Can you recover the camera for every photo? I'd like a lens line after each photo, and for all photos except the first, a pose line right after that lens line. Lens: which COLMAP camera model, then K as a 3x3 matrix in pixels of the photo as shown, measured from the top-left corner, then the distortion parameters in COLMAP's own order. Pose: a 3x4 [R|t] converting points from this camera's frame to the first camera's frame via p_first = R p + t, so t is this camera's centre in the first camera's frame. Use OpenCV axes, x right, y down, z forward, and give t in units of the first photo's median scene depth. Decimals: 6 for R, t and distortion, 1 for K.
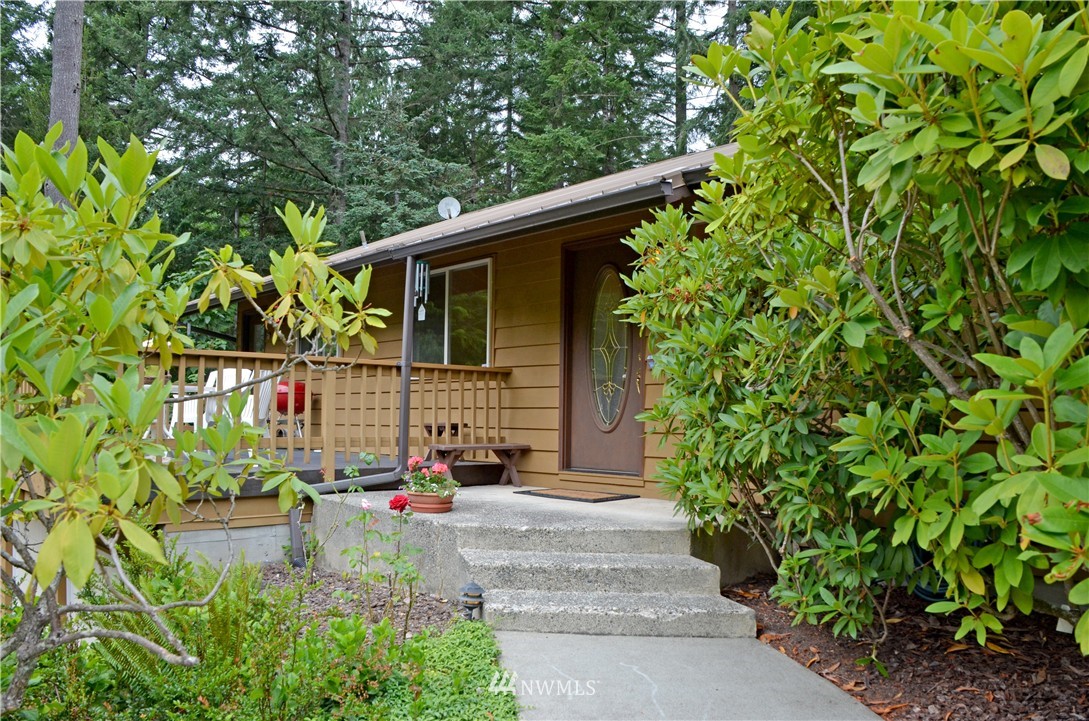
lens RADIAL K [[848.9, 0, 544.8], [0, 848.9, 392.1], [0, 0, 1]] dist [-0.176731, 0.115903]
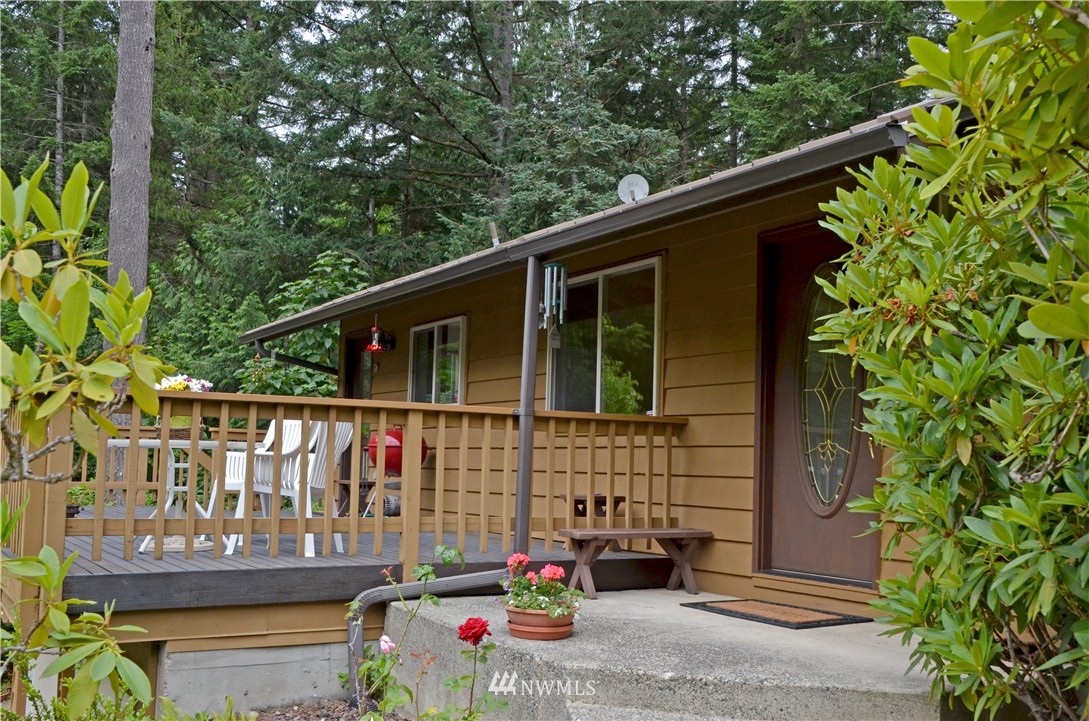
lens RADIAL K [[1123.8, 0, 544.5], [0, 1123.8, 396.3], [0, 0, 1]] dist [-0.090225, 0.218008]
pose [[0.976392, 0.000509, -0.216004, 0.043646], [-0.008066, 0.999386, -0.034104, -0.013421], [0.215854, 0.035042, 0.975797, 0.094390]]
